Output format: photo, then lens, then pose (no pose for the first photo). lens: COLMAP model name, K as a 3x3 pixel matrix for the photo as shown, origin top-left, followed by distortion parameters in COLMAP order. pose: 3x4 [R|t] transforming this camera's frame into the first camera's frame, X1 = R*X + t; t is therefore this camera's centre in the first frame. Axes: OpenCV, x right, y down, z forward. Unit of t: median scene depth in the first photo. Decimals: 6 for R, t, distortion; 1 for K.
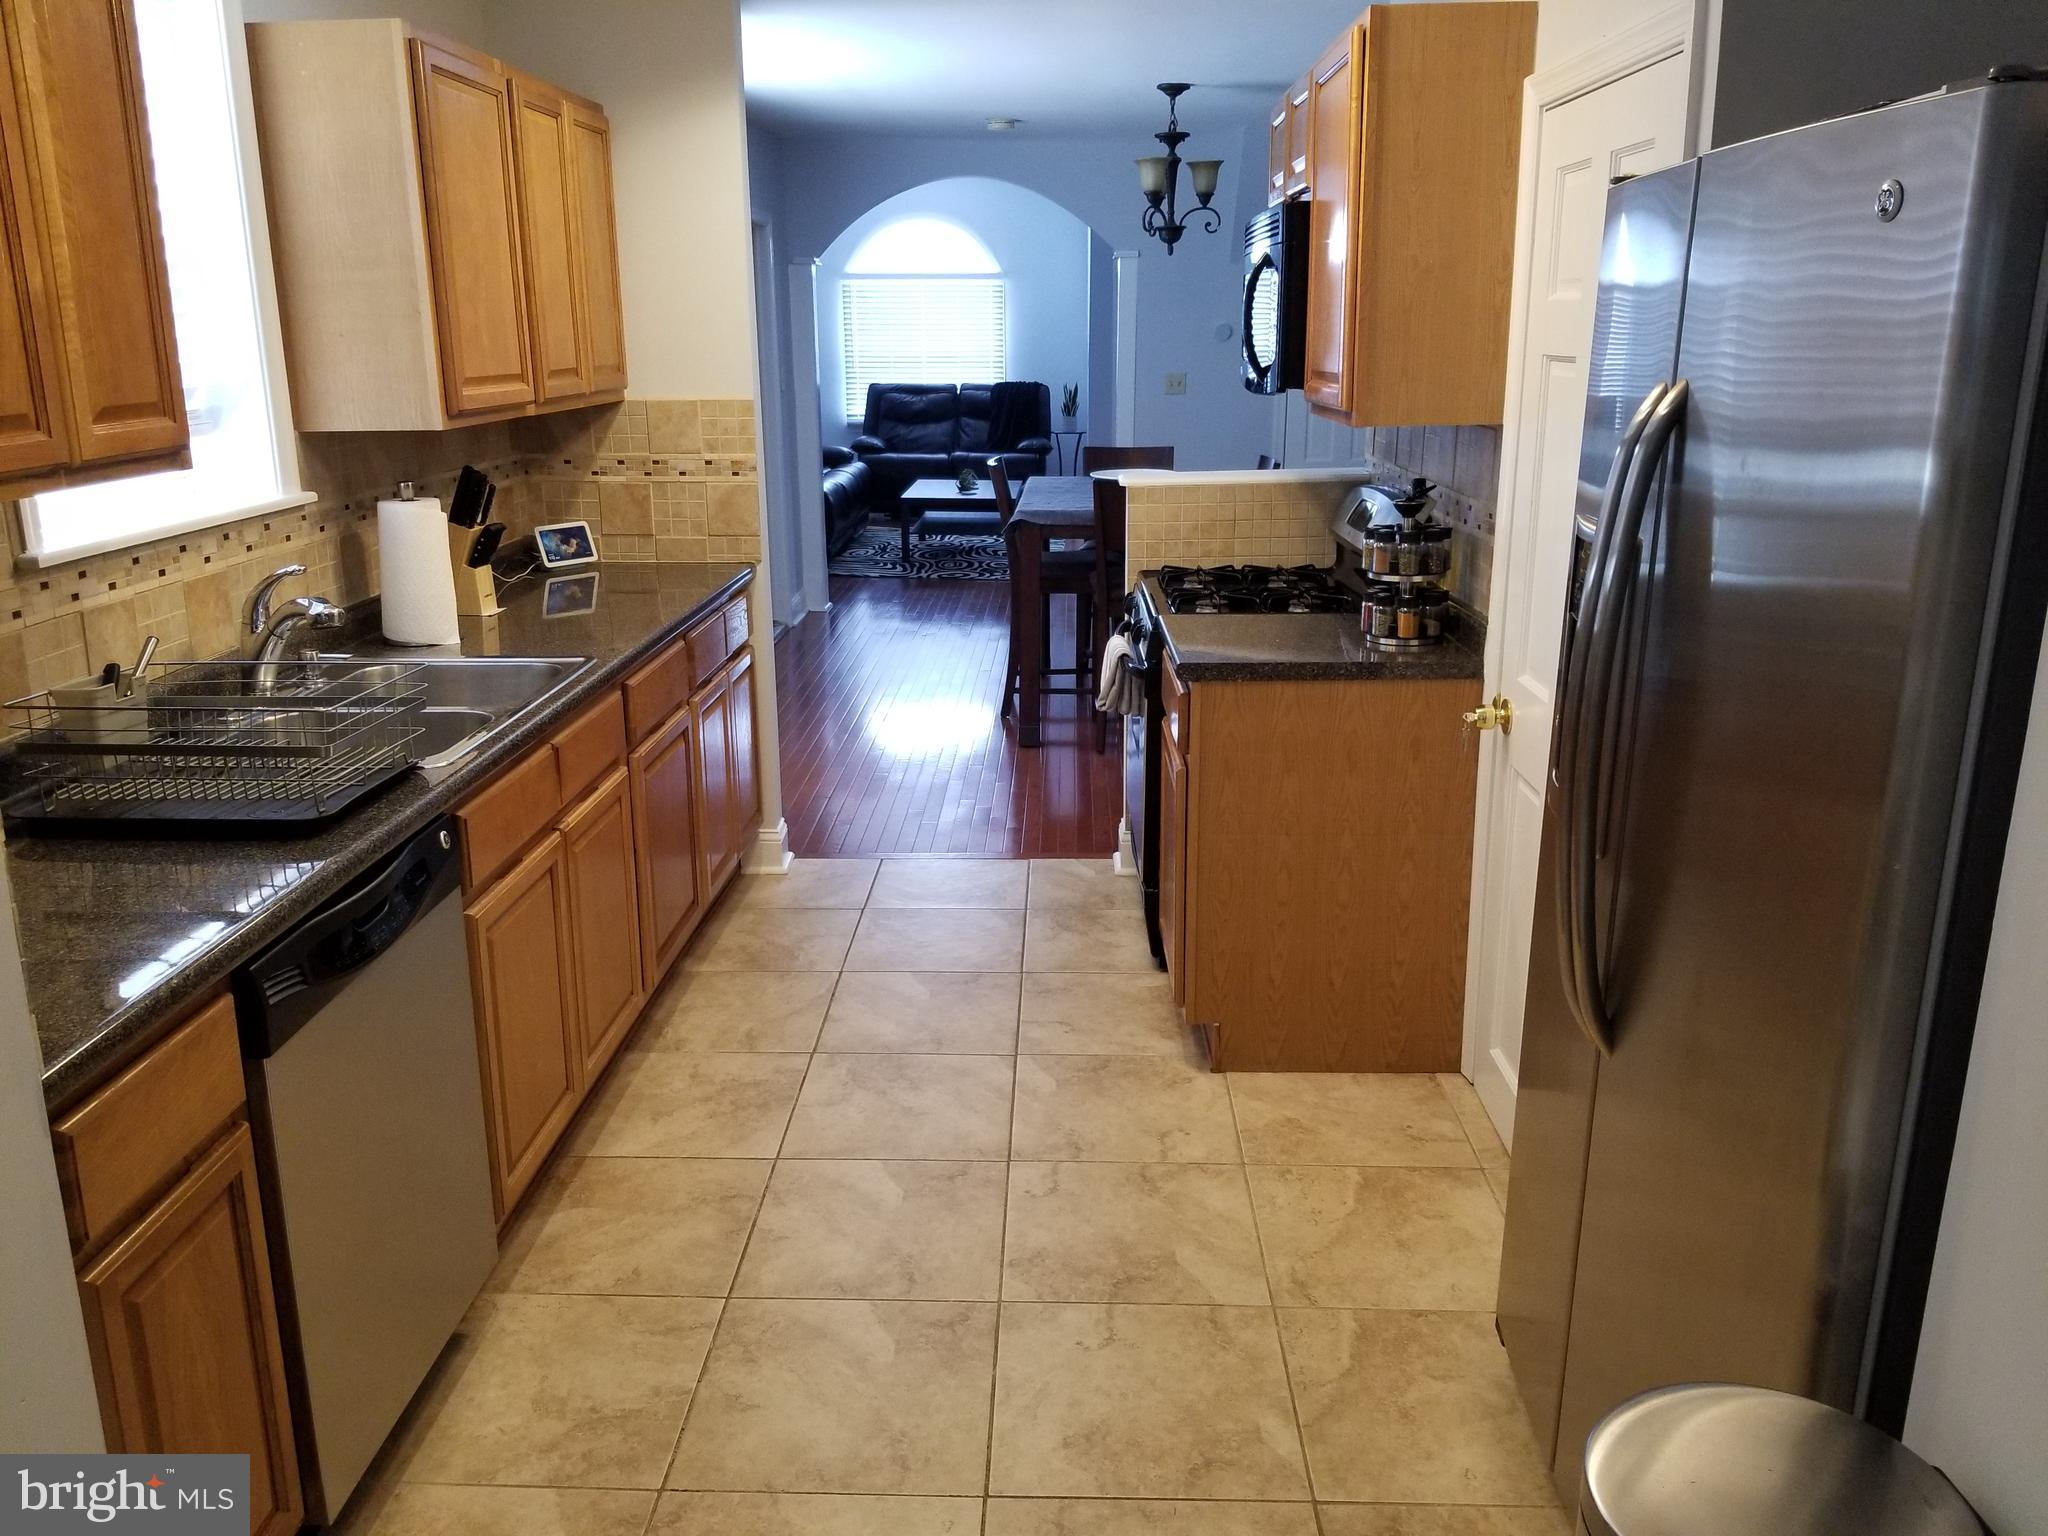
lens RADIAL K [[1596.2, 0, 1020.0], [0, 1596.2, 727.2], [0, 0, 1]] dist [0.064285, -0.097214]
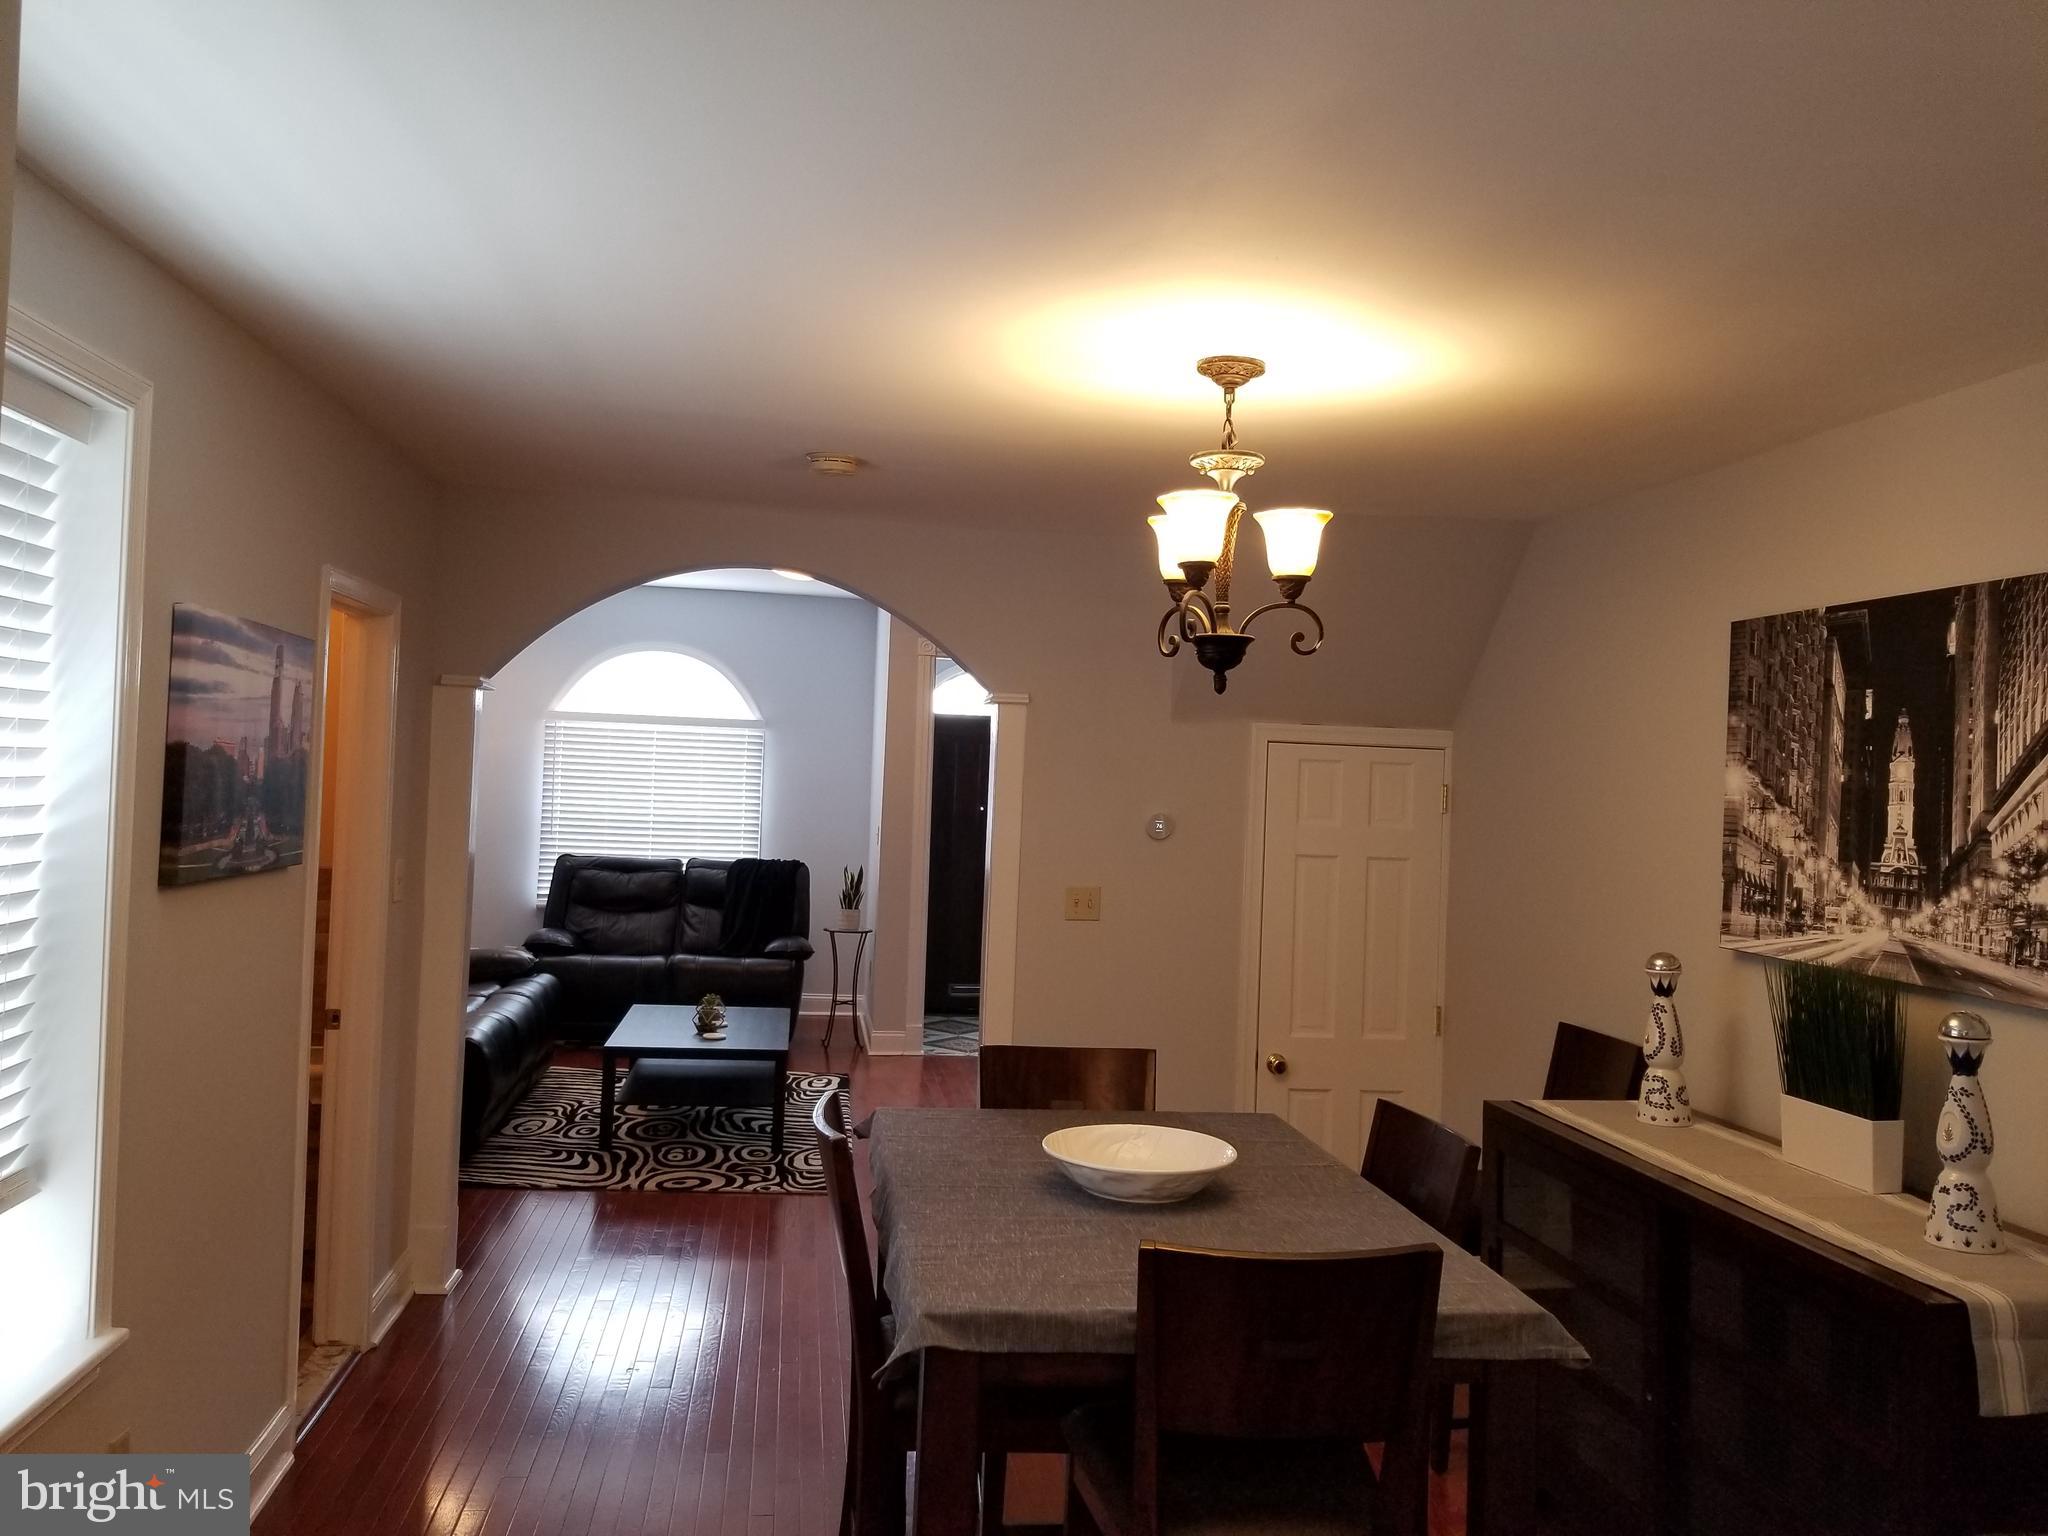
lens RADIAL K [[1596.2, 0, 1026.3], [0, 1596.2, 761.3], [0, 0, 1]] dist [0.064285, -0.097214]
pose [[0.983009, 0.045183, 0.177908, -0.090269], [0.001492, 0.967233, -0.253888, -0.295636], [-0.183550, 0.249839, 0.950731, 1.081883]]
